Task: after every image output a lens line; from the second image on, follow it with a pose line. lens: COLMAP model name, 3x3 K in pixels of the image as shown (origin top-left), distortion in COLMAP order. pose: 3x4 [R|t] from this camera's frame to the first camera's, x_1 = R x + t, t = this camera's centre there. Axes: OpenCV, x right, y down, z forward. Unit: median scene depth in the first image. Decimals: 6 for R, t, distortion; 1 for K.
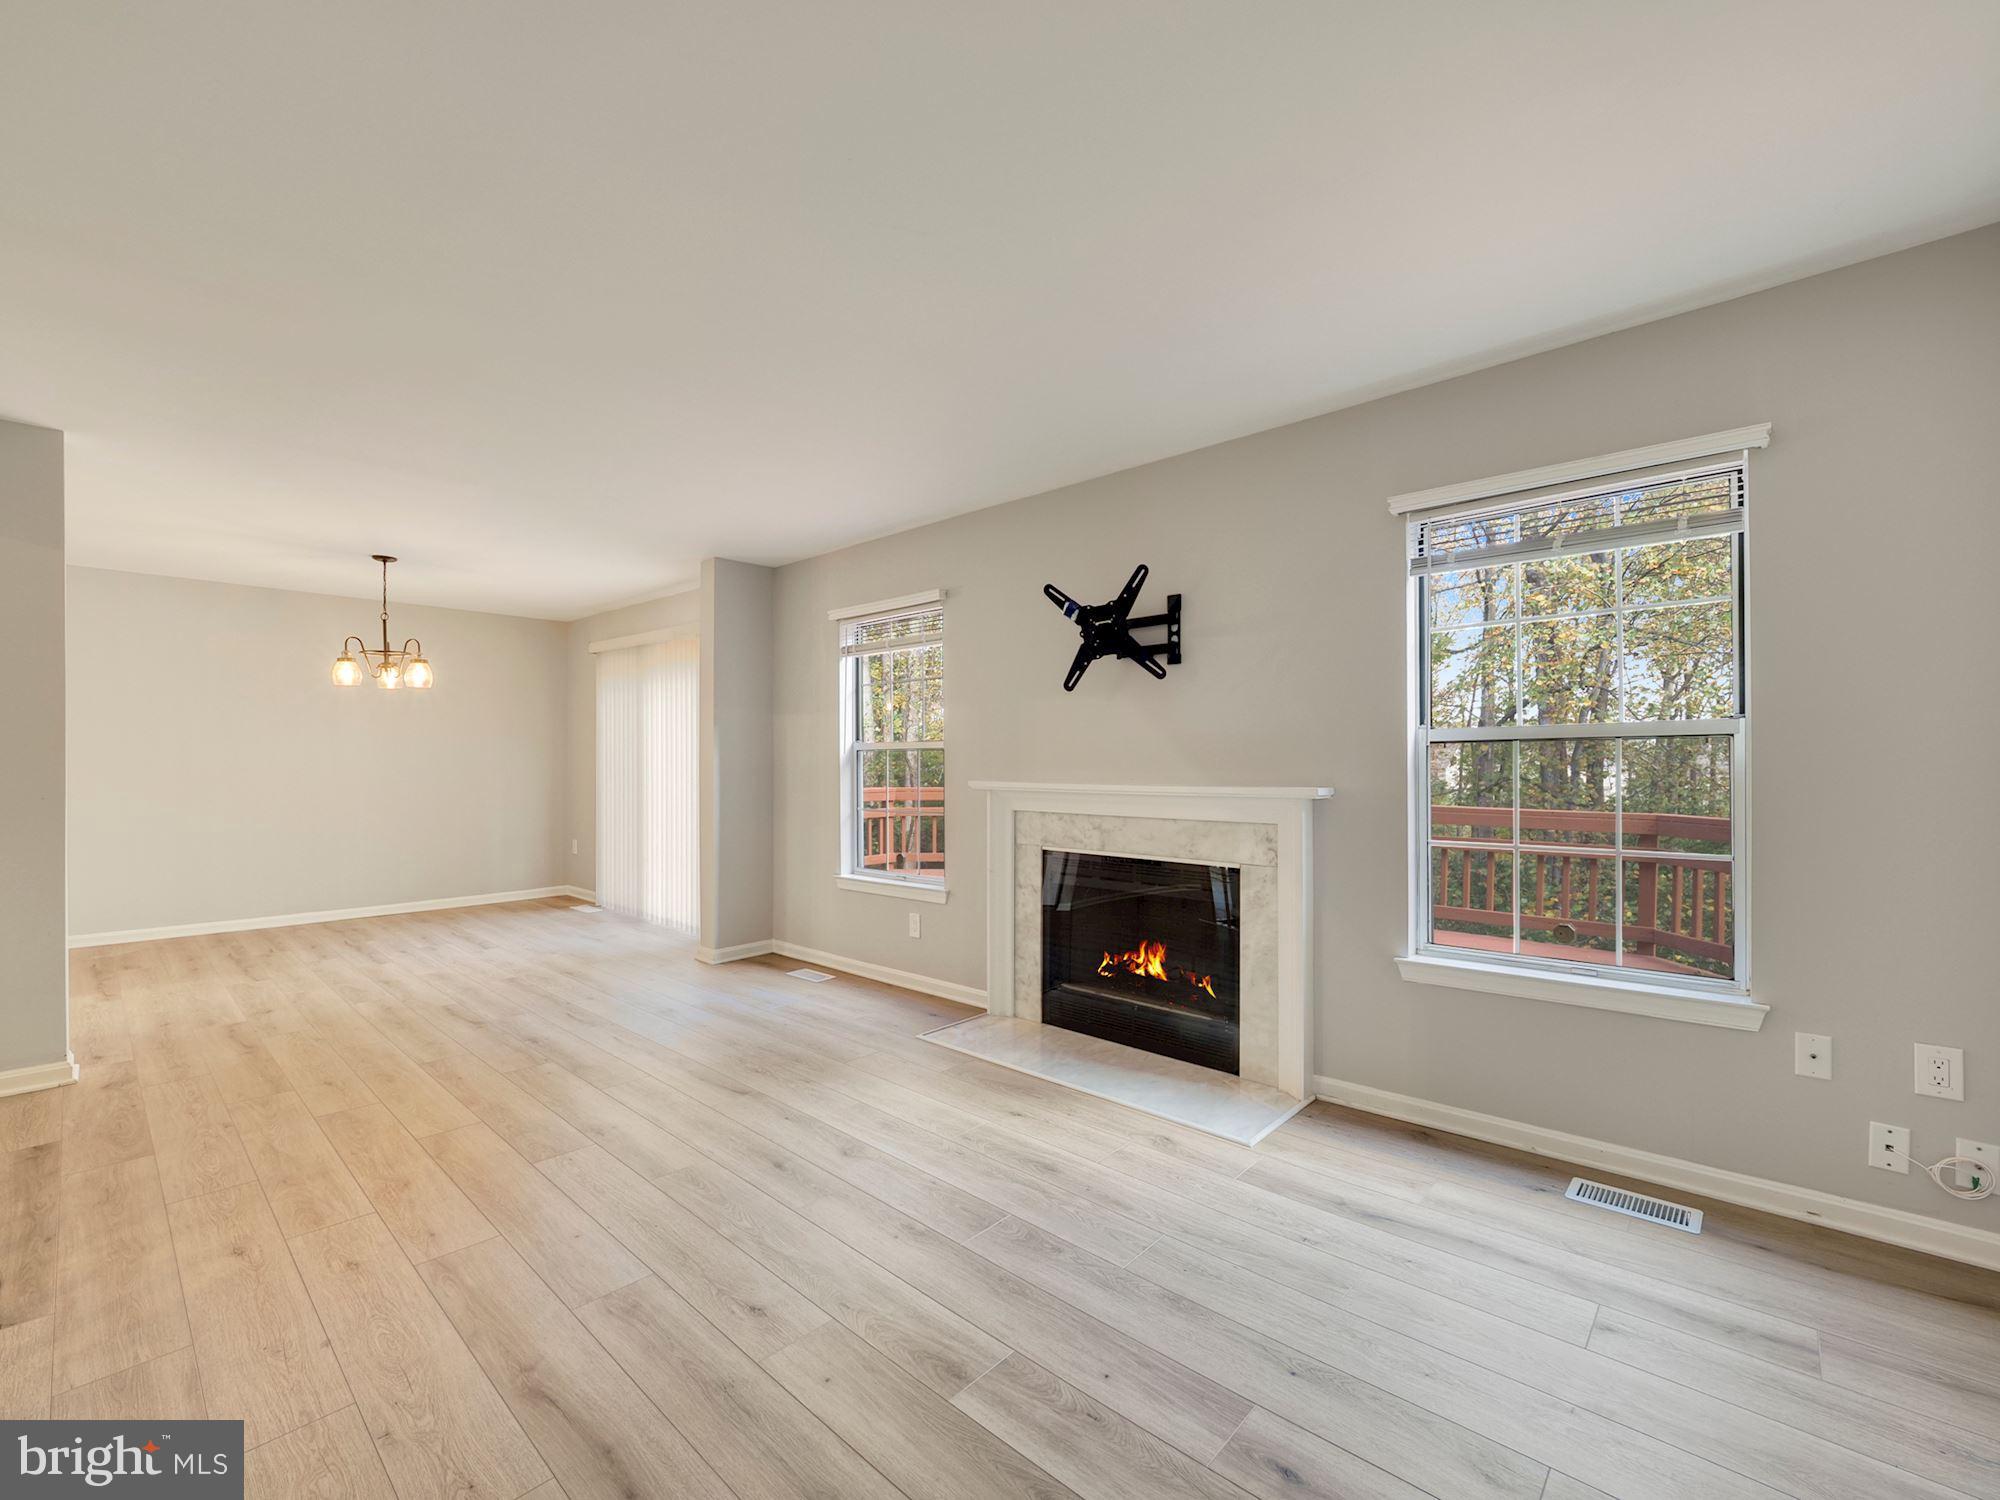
lens RADIAL K [[847.2, 0, 1000.0], [0, 847.2, 750.0], [0, 0, 1]] dist [-0.009748, 0.000534]
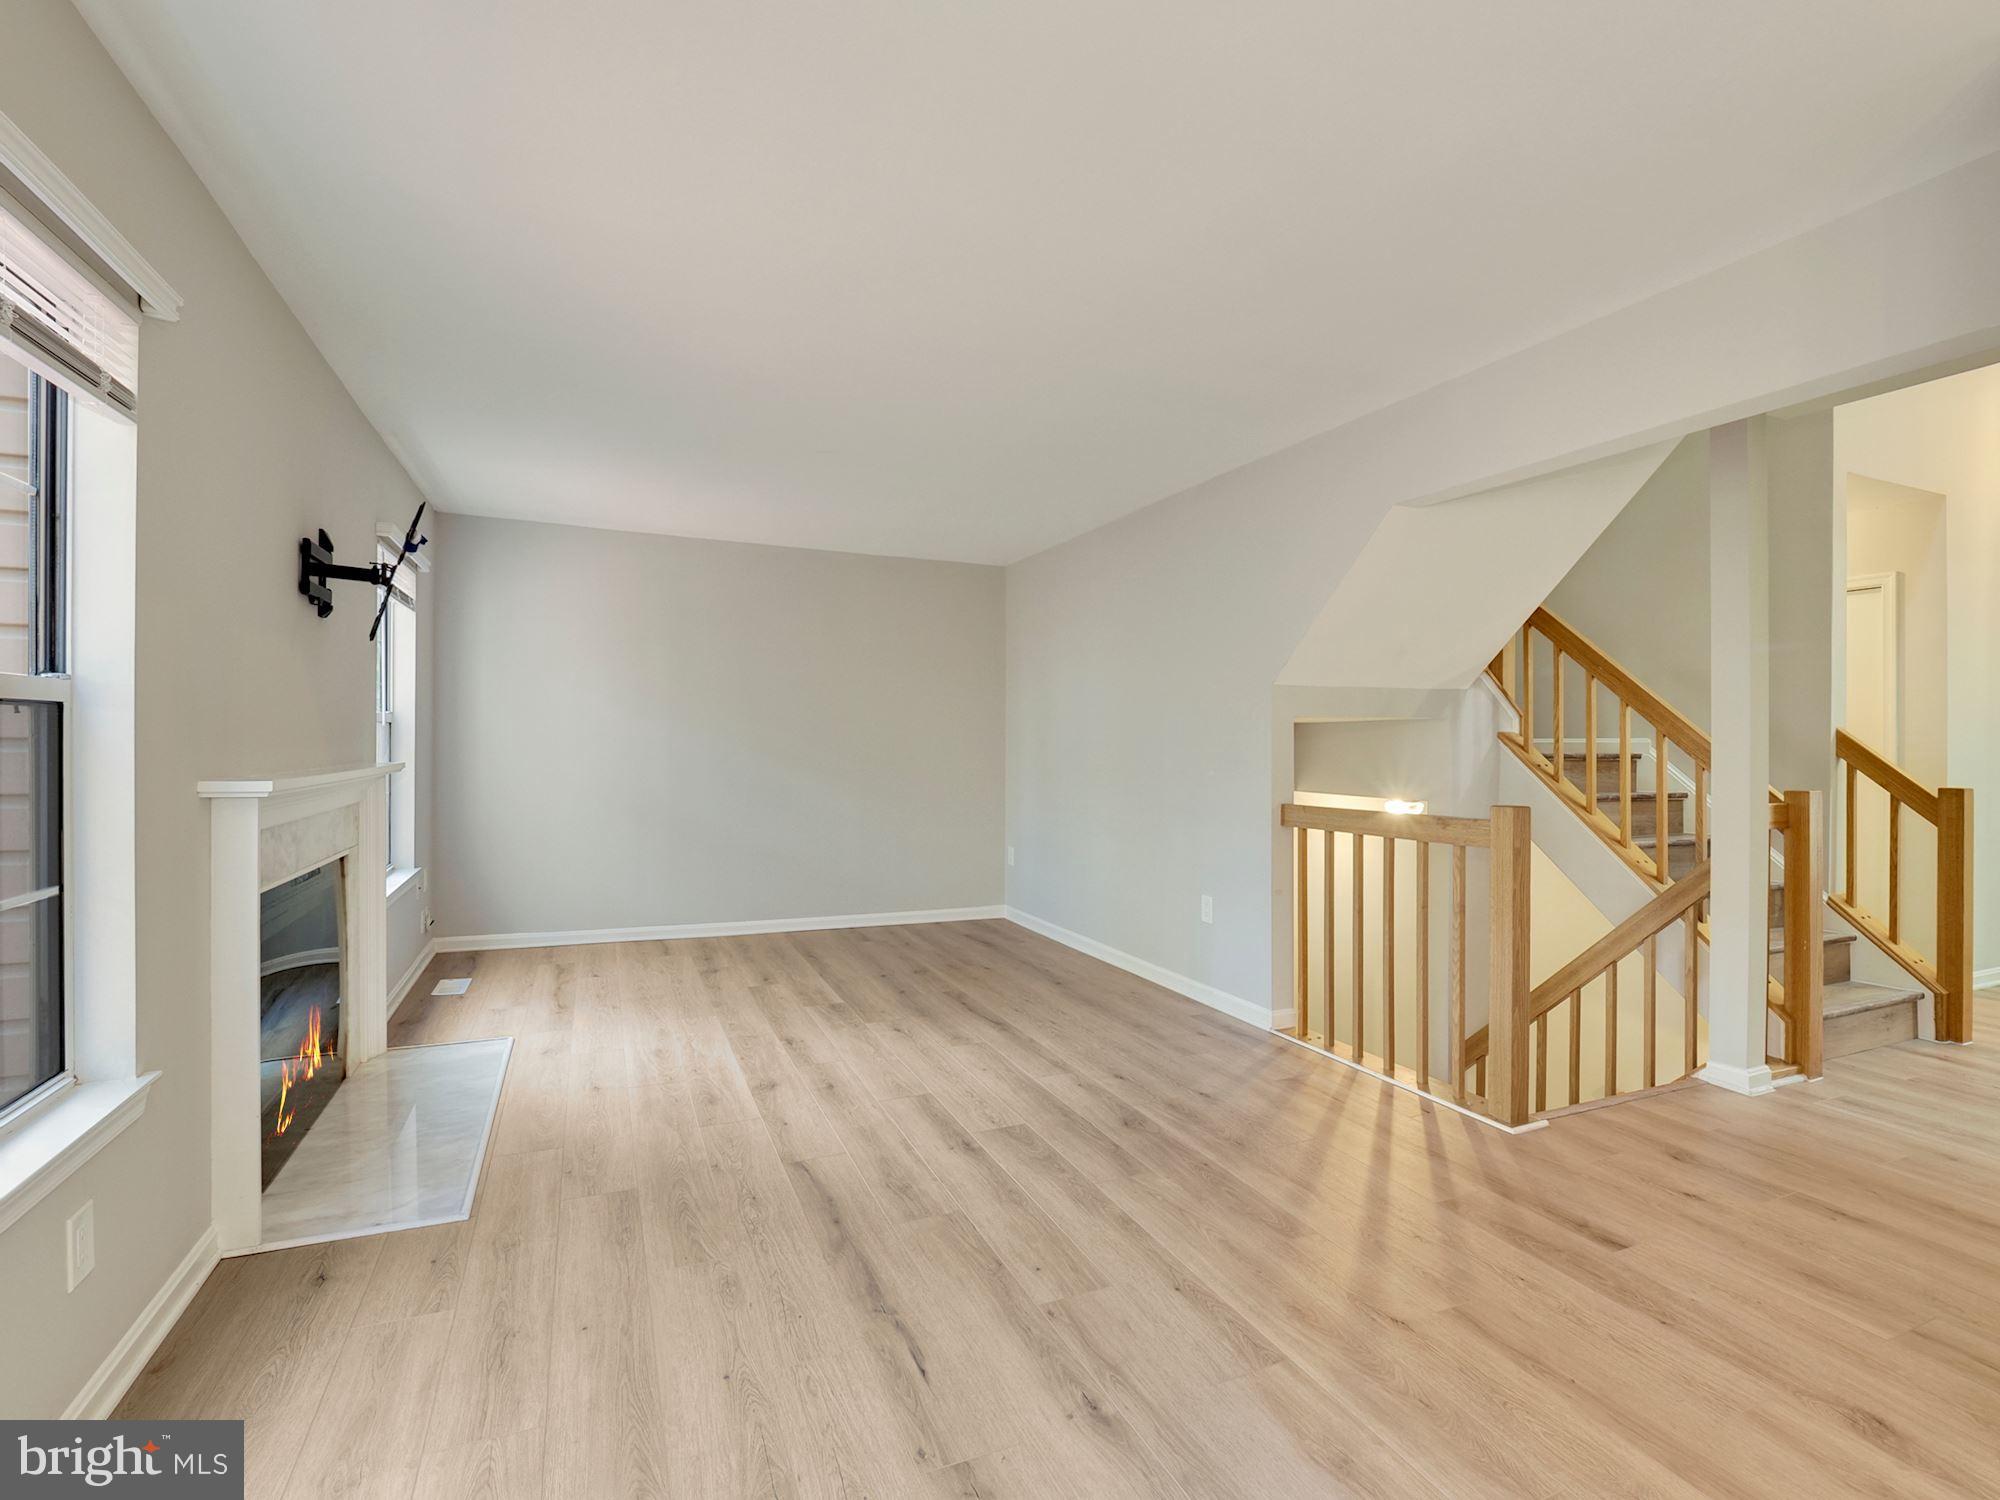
lens RADIAL K [[950.7, 0, 995.8], [0, 950.7, 737.4], [0, 0, 1]] dist [-0.005298, -0.000485]
pose [[-0.907522, -0.004449, 0.419982, -0.764725], [-0.010965, 0.999854, -0.013103, 0.017204], [-0.419862, -0.016496, -0.907438, 1.580429]]
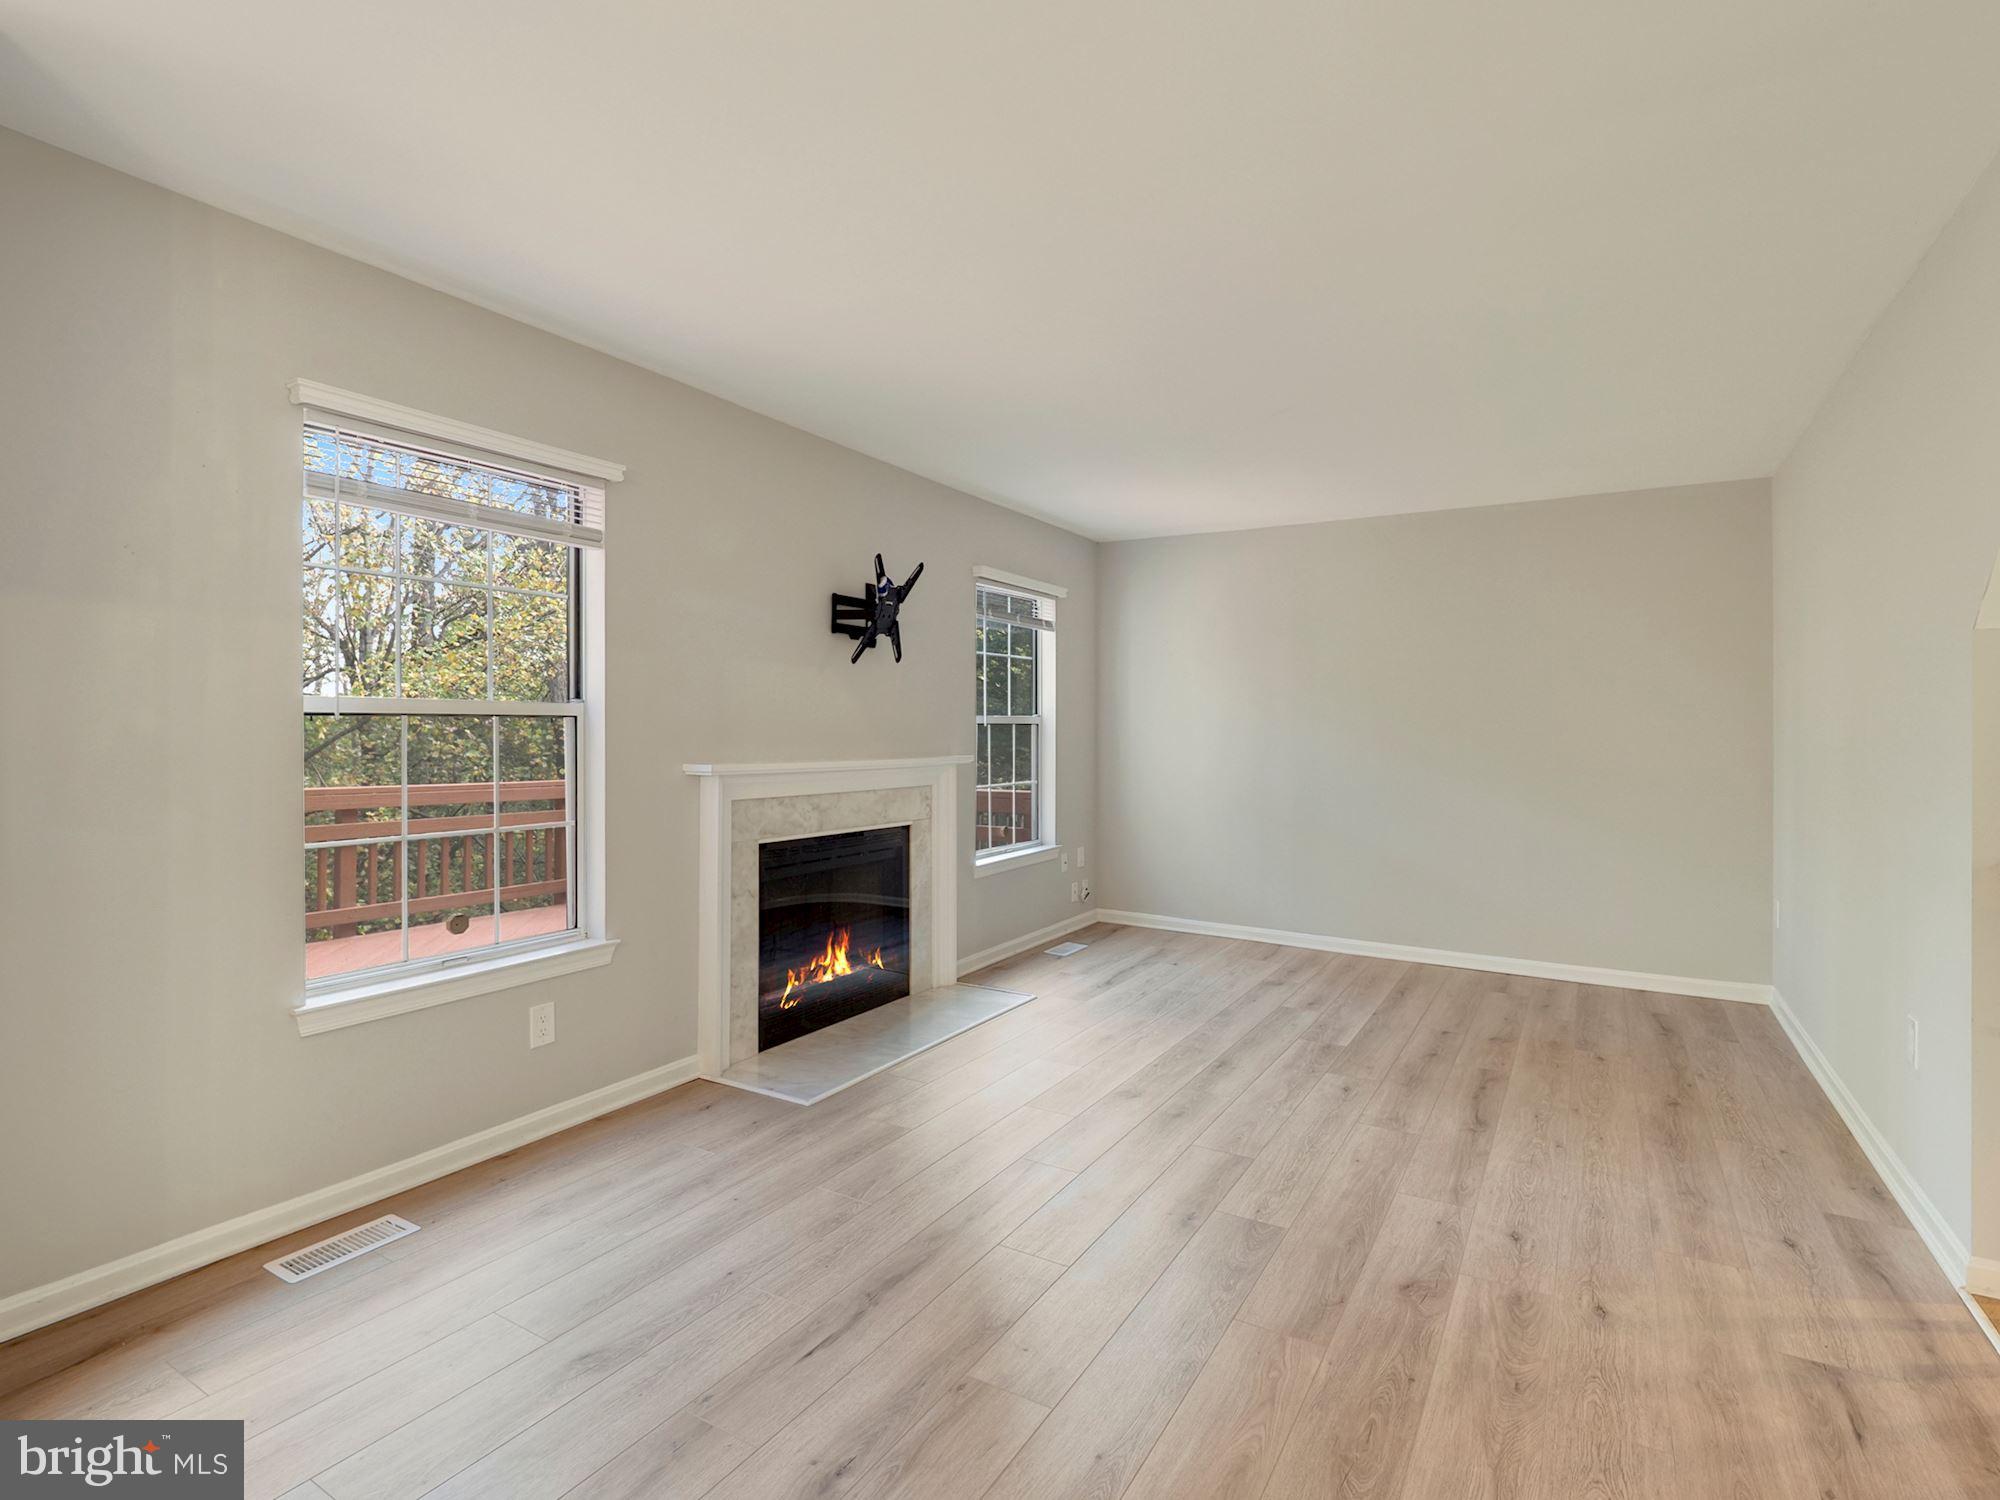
lens RADIAL K [[988.2, 0, 993.5], [0, 988.2, 734.1], [0, 0, 1]] dist [0.019866, -0.025791]
pose [[-0.190507, -0.001832, 0.981684, -1.091753], [-0.016833, 0.999857, -0.001401, 0.008717], [-0.981541, -0.016792, -0.190511, 1.109577]]
